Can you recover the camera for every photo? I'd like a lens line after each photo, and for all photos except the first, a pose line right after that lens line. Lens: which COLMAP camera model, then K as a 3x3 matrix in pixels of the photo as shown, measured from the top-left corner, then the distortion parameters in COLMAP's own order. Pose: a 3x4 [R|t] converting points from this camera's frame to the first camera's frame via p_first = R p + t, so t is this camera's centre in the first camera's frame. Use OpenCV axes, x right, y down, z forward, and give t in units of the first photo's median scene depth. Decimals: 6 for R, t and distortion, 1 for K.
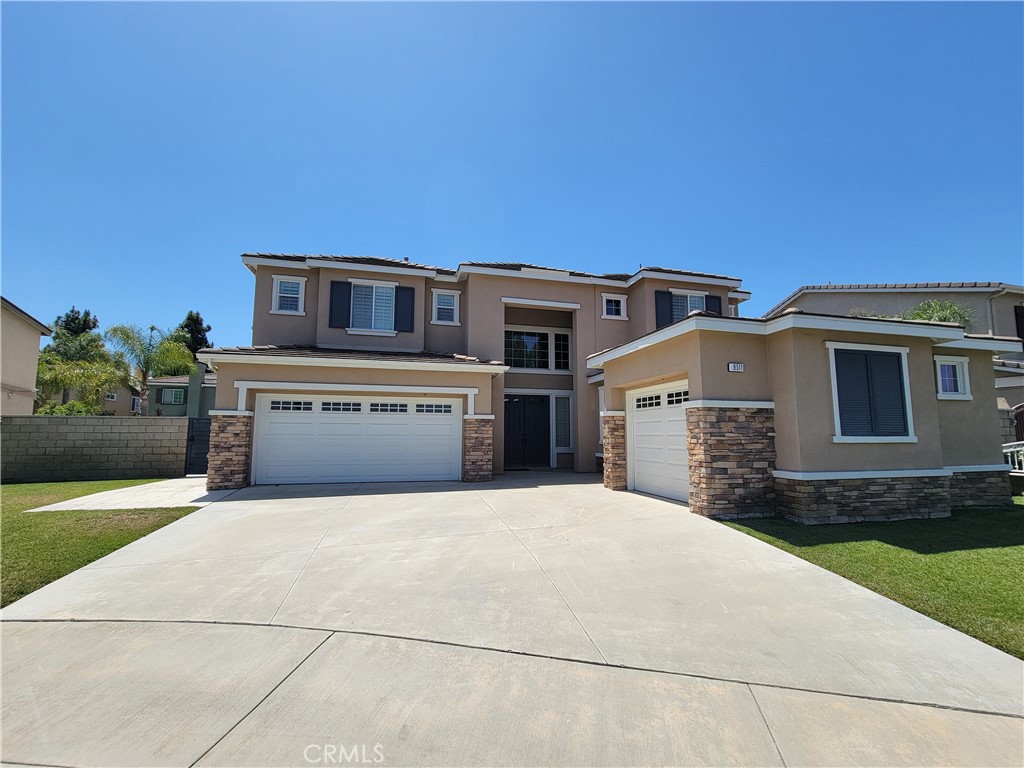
lens RADIAL K [[417.1, 0, 512.6], [0, 417.1, 382.7], [0, 0, 1]] dist [-0.006311, 0.003499]
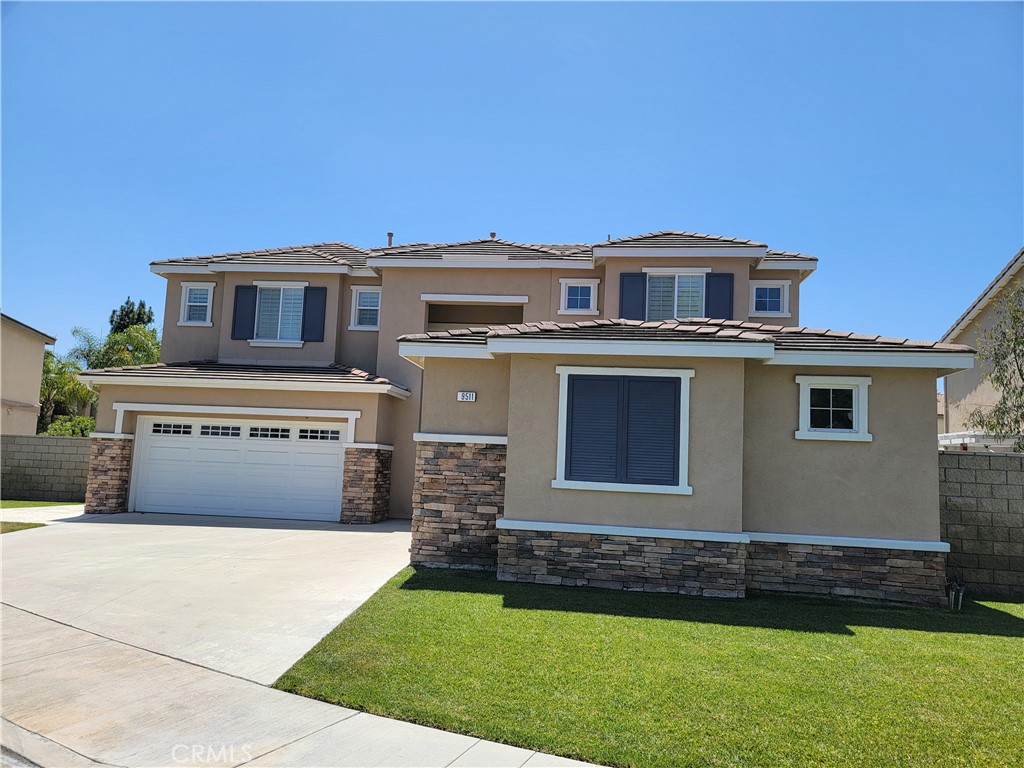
lens RADIAL K [[707.0, 0, 513.5], [0, 707.0, 380.3], [0, 0, 1]] dist [0.061623, -0.013556]
pose [[0.935541, -0.004654, -0.353188, 0.786984], [0.001181, 0.999949, -0.010047, -0.037808], [0.353217, 0.008982, 0.935498, -0.237986]]
